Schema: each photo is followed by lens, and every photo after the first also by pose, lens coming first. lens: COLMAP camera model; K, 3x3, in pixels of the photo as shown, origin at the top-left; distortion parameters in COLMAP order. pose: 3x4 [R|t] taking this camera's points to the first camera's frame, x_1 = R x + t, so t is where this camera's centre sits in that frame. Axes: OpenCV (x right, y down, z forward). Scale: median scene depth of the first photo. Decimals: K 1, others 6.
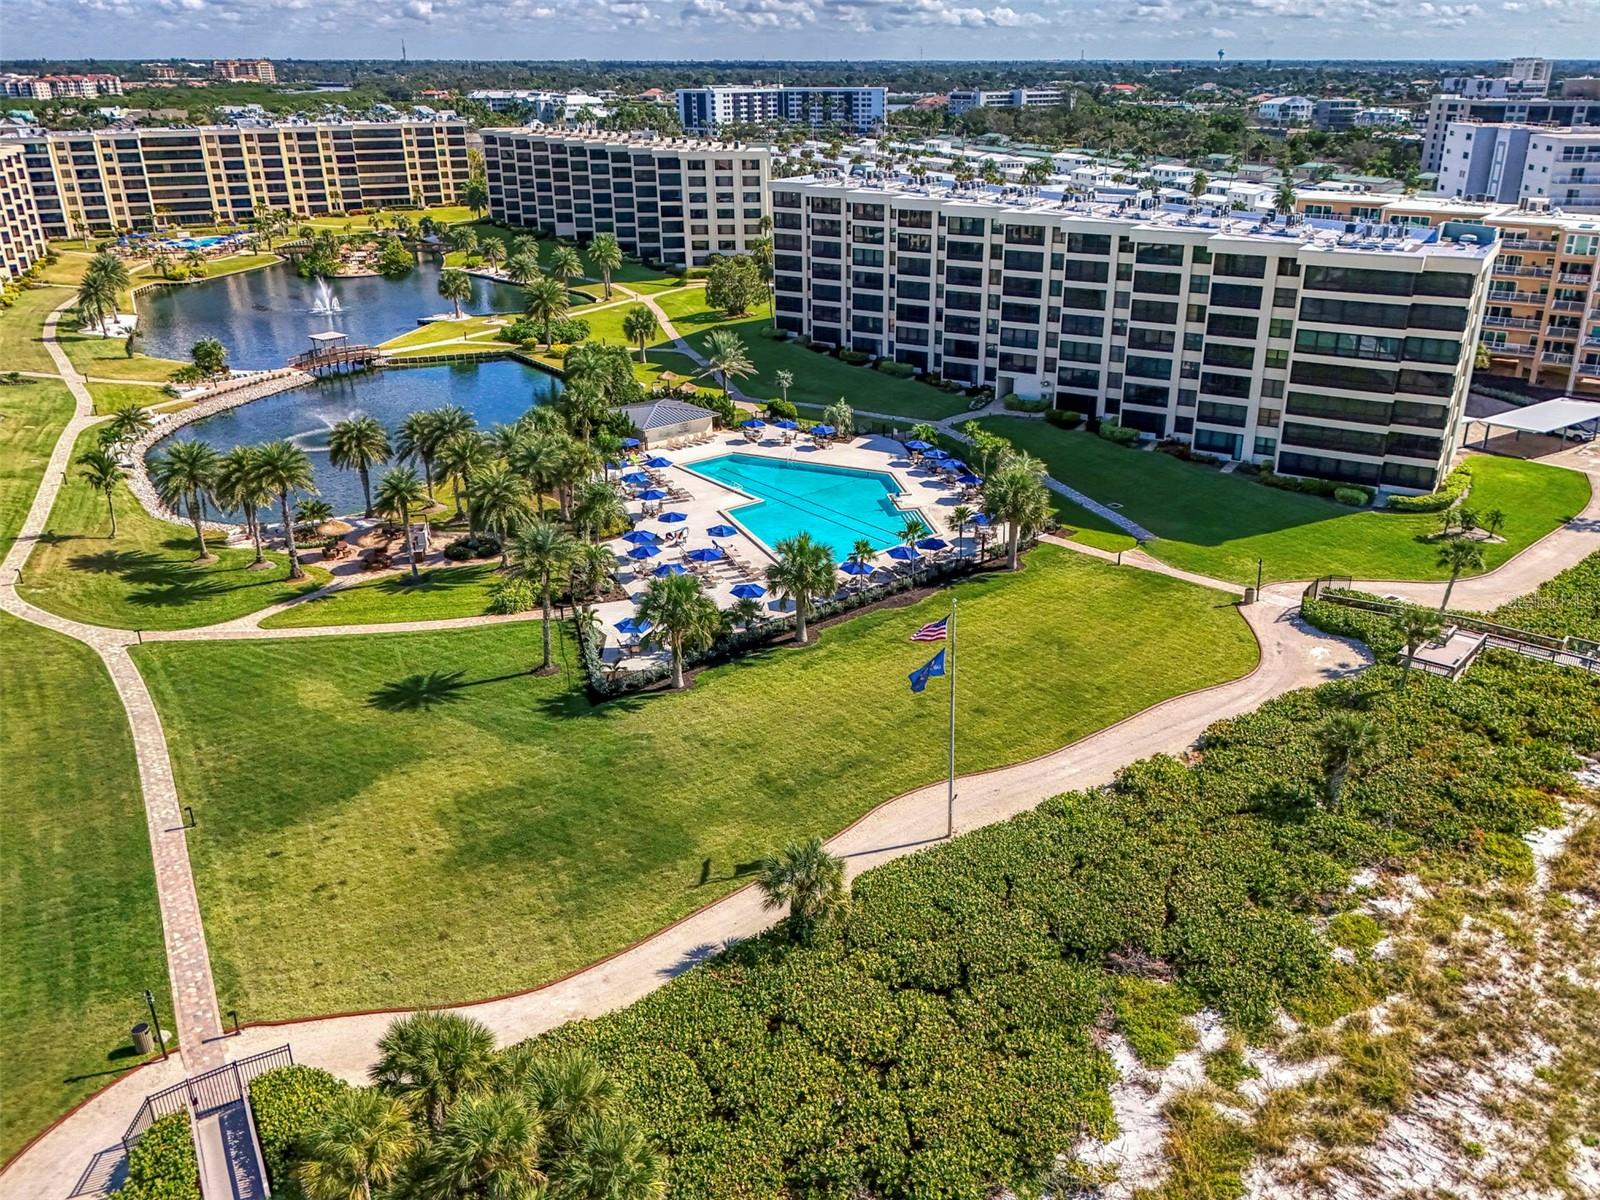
lens RADIAL K [[1213.1, 0, 753.1], [0, 1213.1, 670.1], [0, 0, 1]] dist [0.052296, -0.043496]
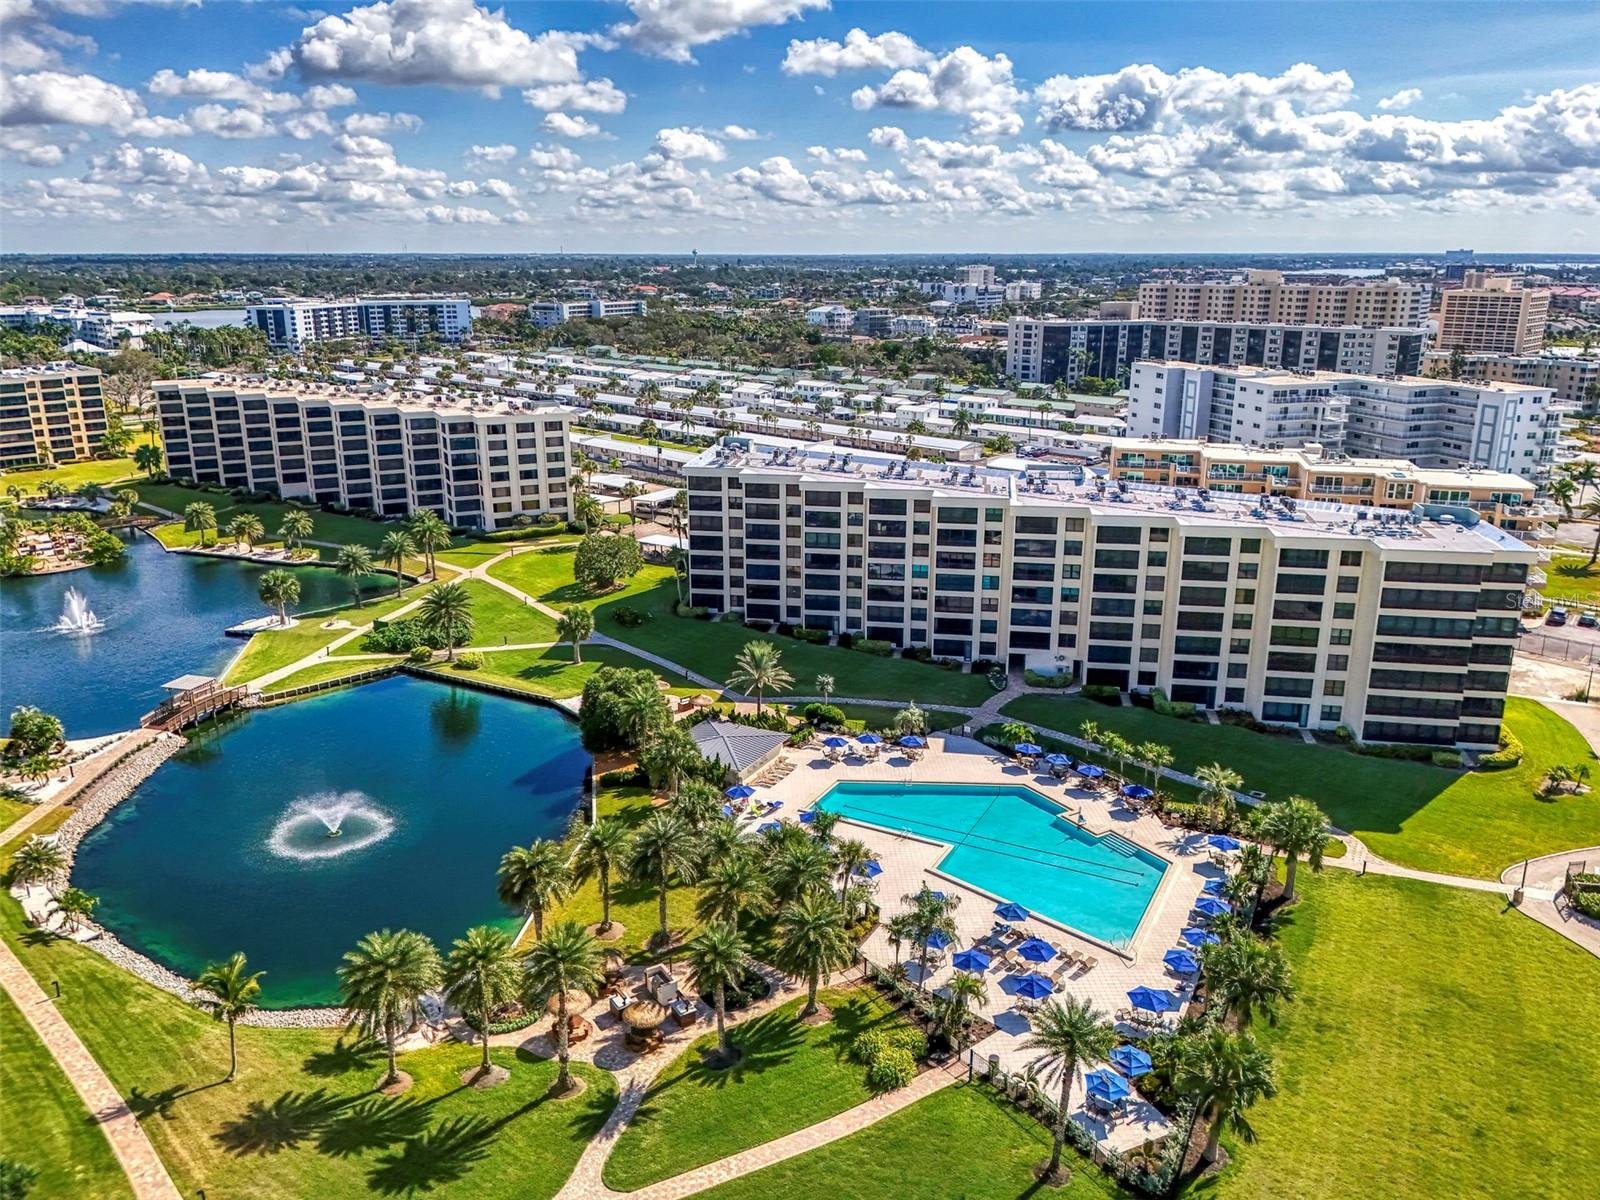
lens RADIAL K [[1252.1, 0, 763.6], [0, 1252.1, 563.7], [0, 0, 1]] dist [0.043661, -0.002875]
pose [[0.922076, -0.094717, 0.375240, -0.167304], [0.174001, 0.967526, -0.183351, -0.071822], [-0.345688, 0.234356, 0.908613, 0.051810]]
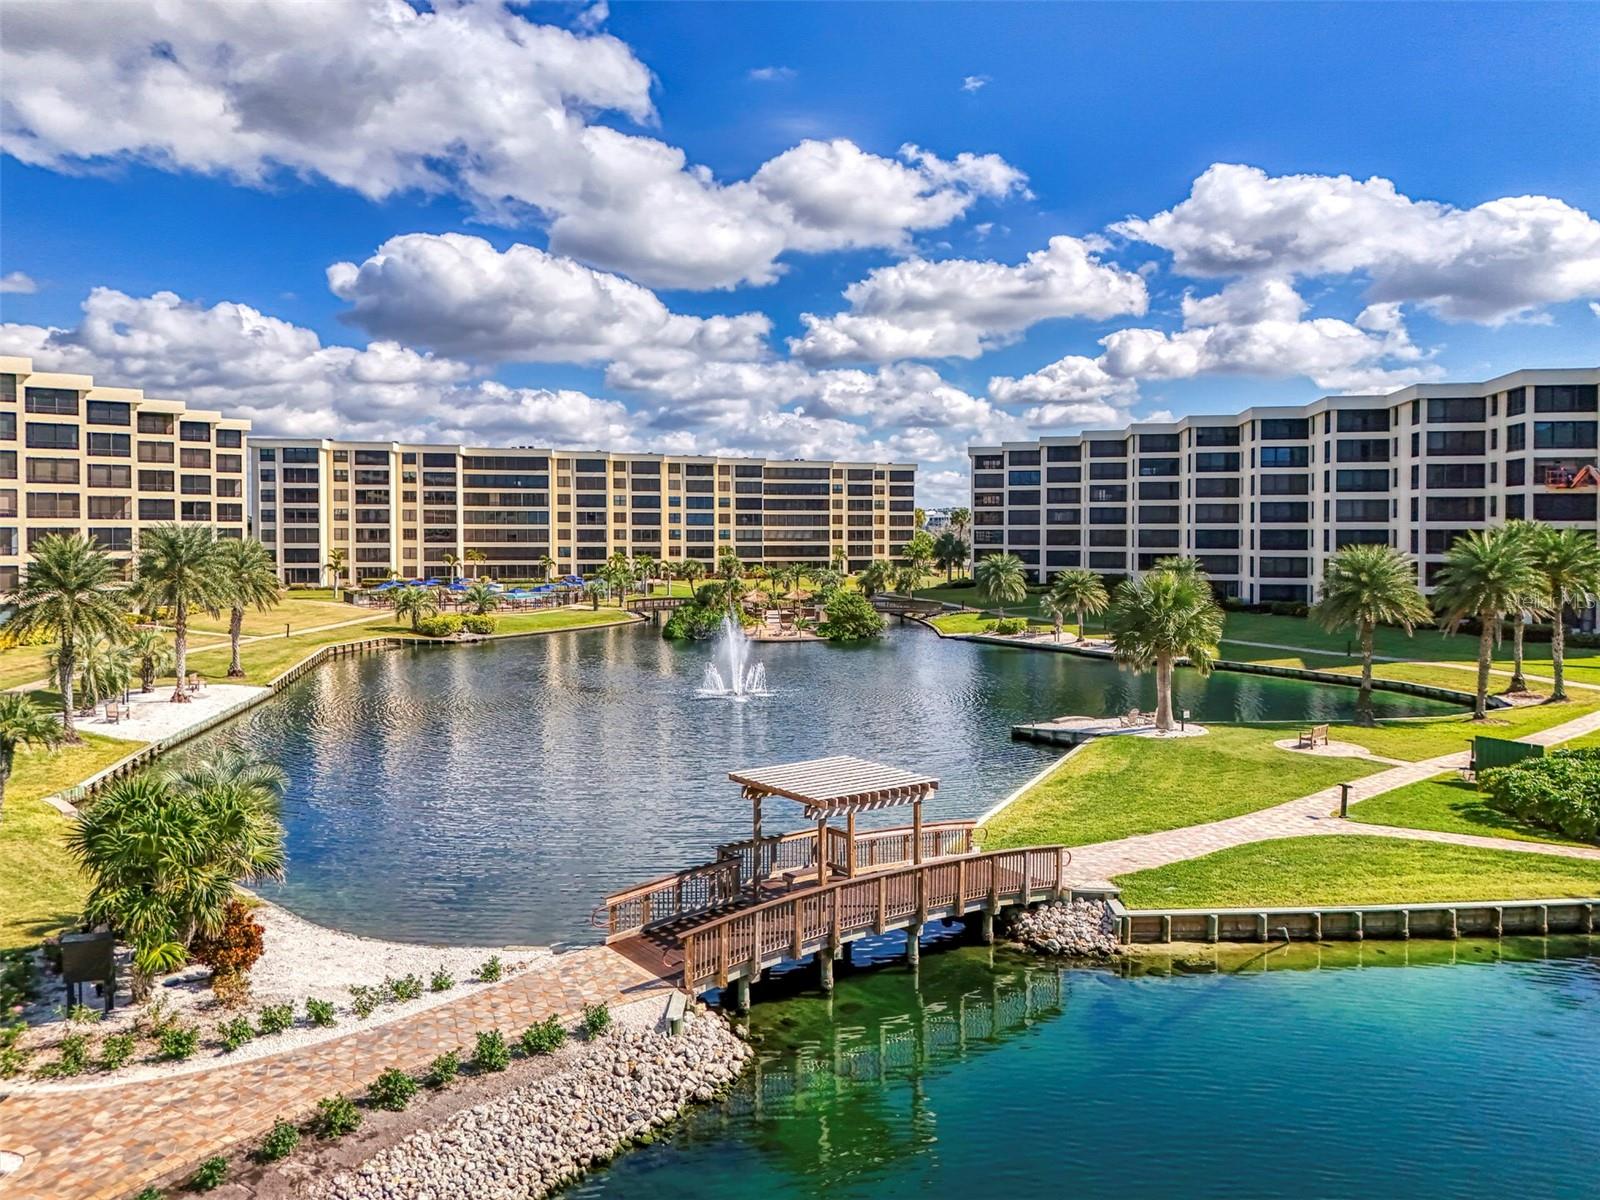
lens RADIAL K [[1187.3, 0, 799.5], [0, 1187.3, 552.2], [0, 0, 1]] dist [0.107140, -0.138071]
pose [[0.977540, 0.016828, -0.210078, -0.173670], [-0.105270, 0.902536, -0.417549, -0.126027], [0.182576, 0.430286, 0.884036, 0.455599]]
